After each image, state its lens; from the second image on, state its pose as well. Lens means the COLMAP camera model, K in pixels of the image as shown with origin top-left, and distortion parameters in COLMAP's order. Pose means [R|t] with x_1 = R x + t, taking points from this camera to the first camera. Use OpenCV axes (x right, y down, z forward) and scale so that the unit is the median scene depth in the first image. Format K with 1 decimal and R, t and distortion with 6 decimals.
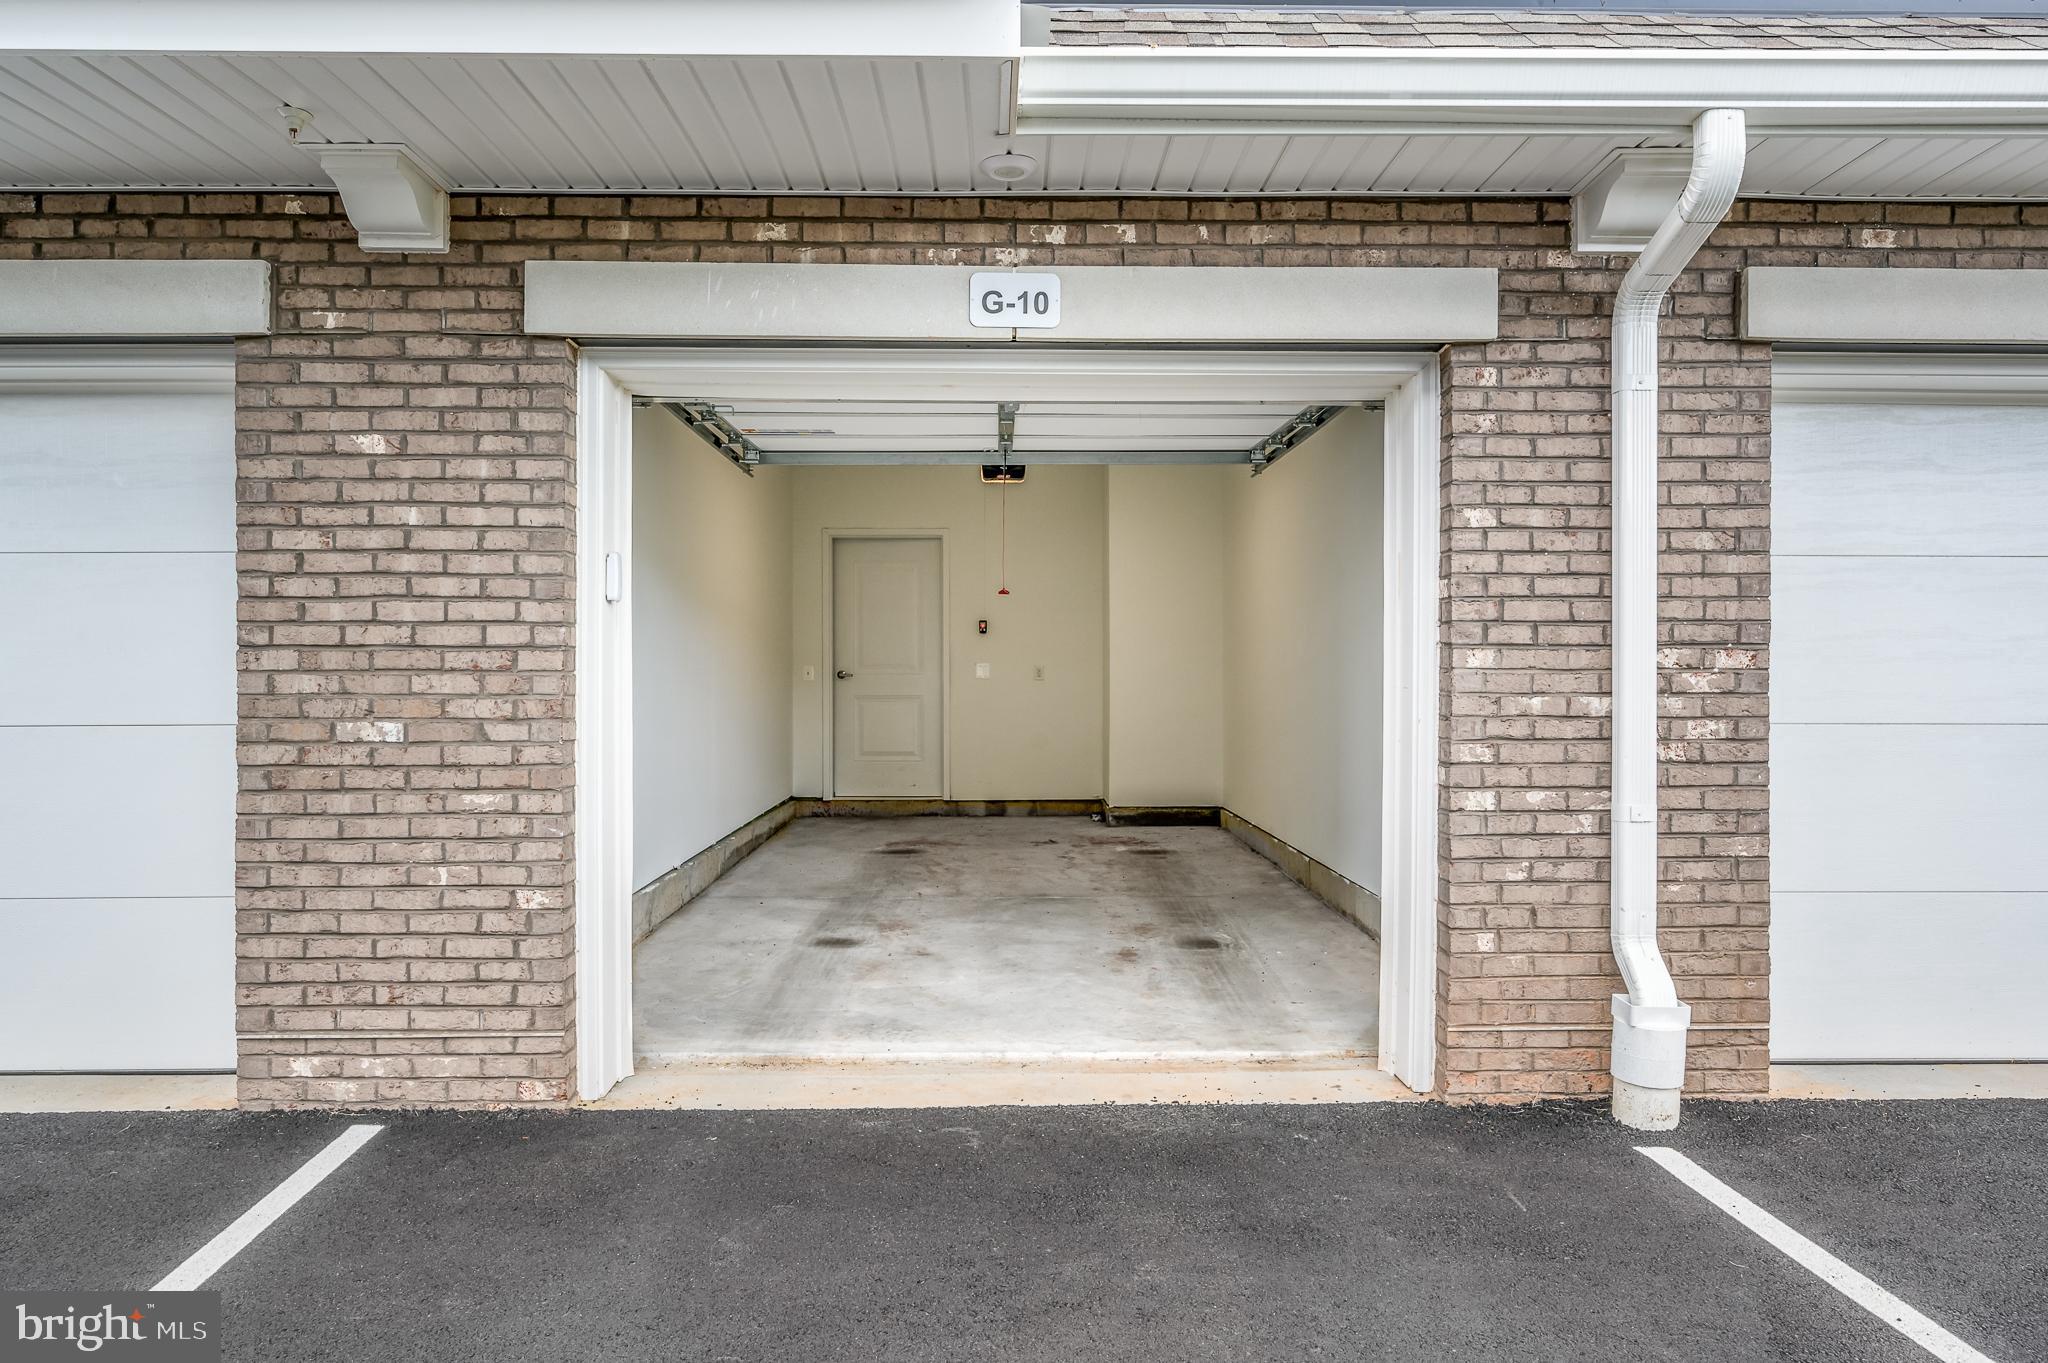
lens RADIAL K [[1321.2, 0, 1024.0], [0, 1321.2, 681.5], [0, 0, 1]] dist [-0.003623, 0.001680]
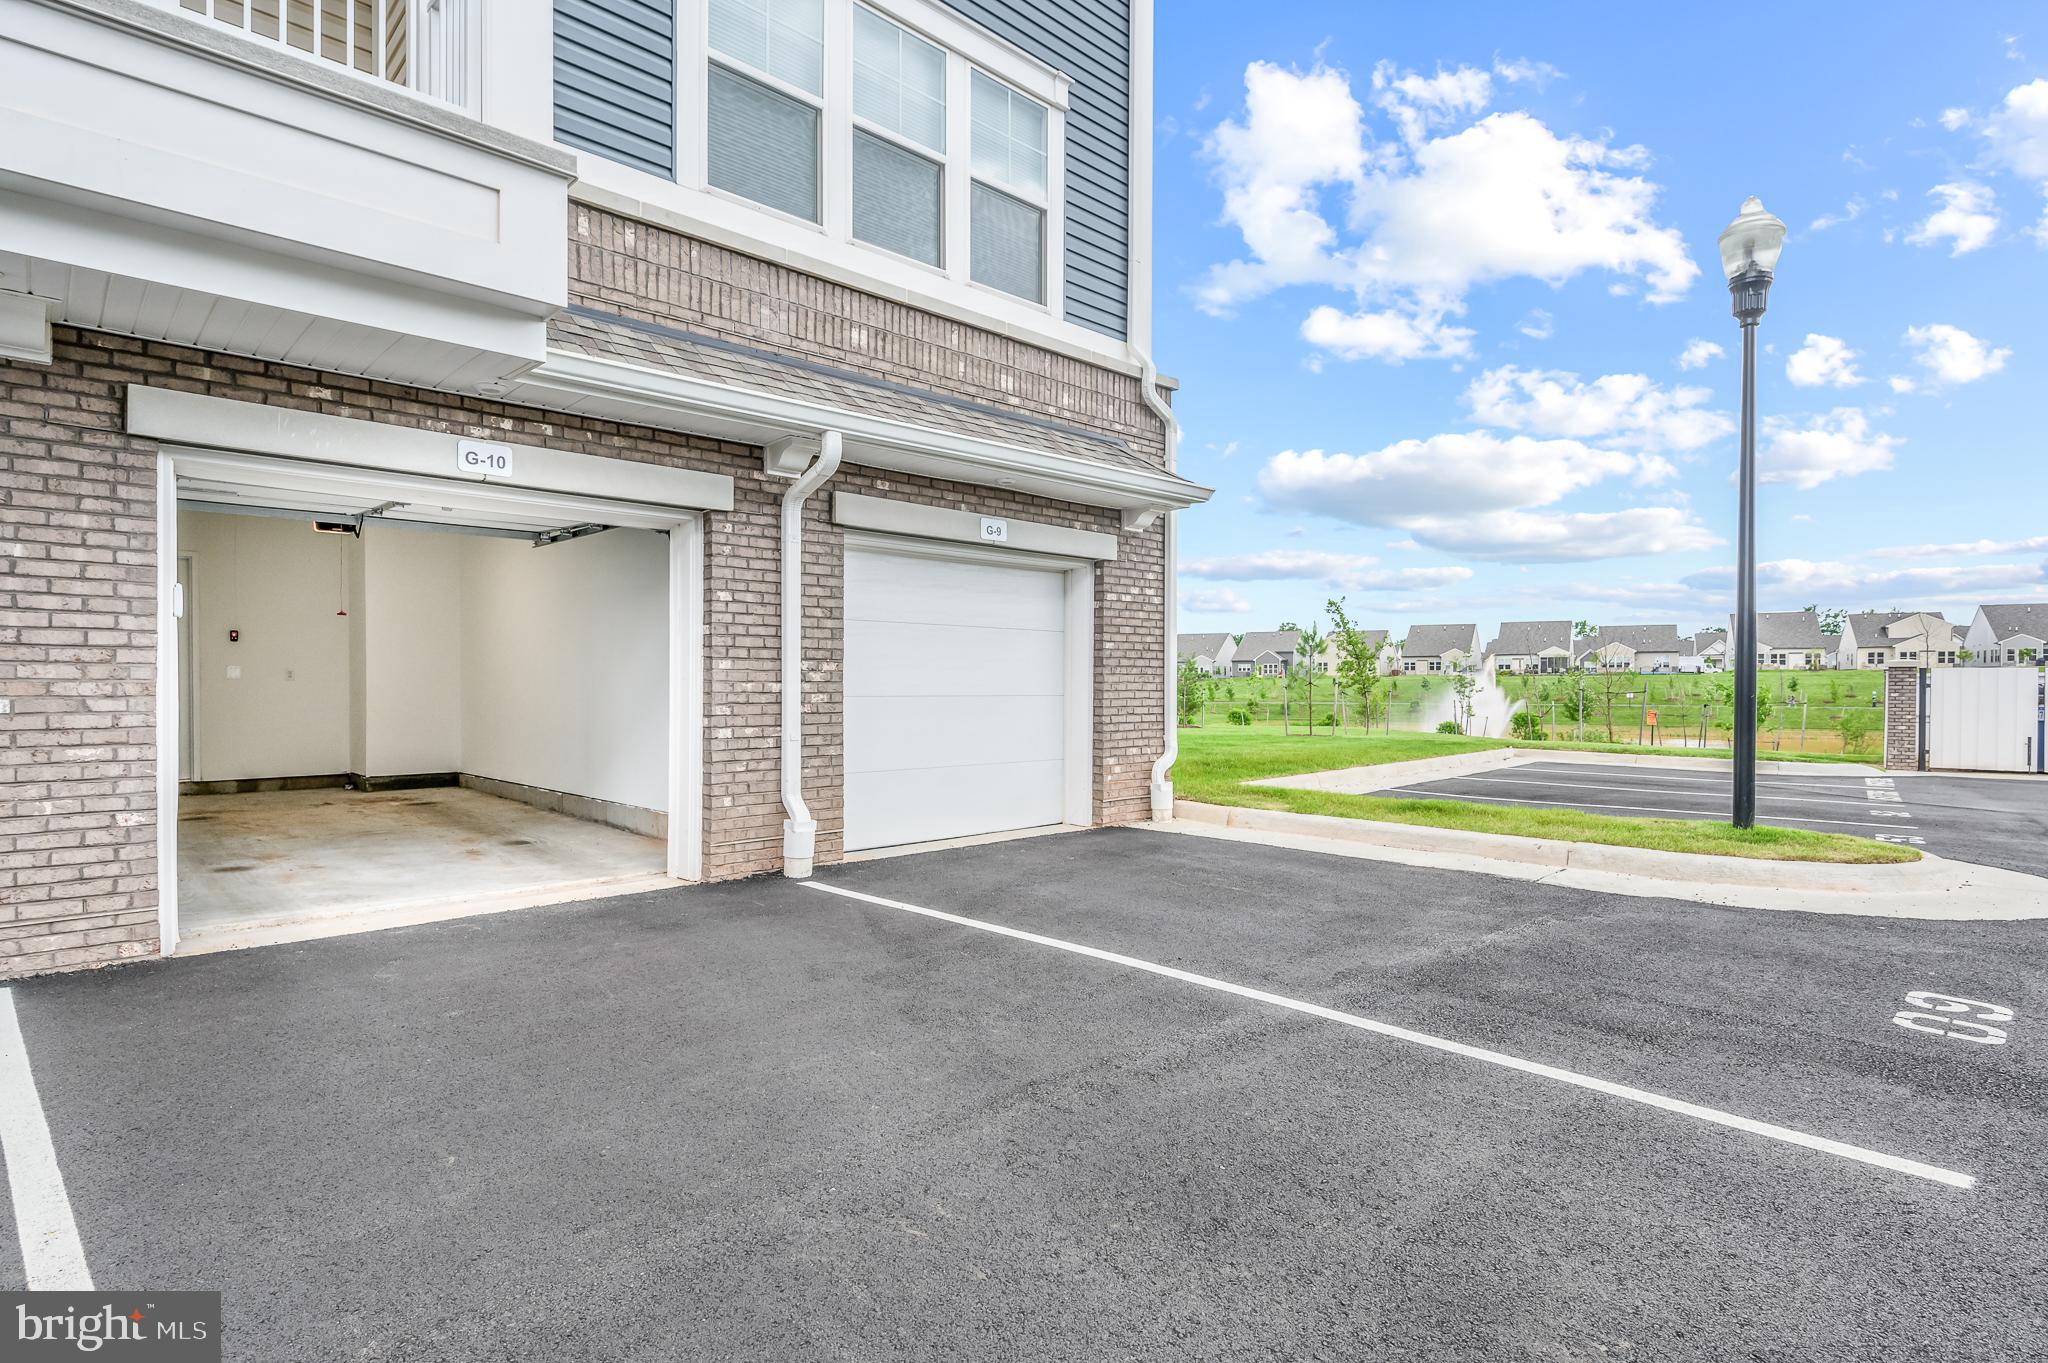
lens RADIAL K [[1043.6, 0, 1024.0], [0, 1043.6, 681.5], [0, 0, 1]] dist [-0.000288, -0.000043]
pose [[0.728175, 0.003415, 0.685383, -0.434455], [0.001376, 0.999978, -0.006444, 0.020667], [-0.685390, 0.005635, 0.728154, -0.510246]]
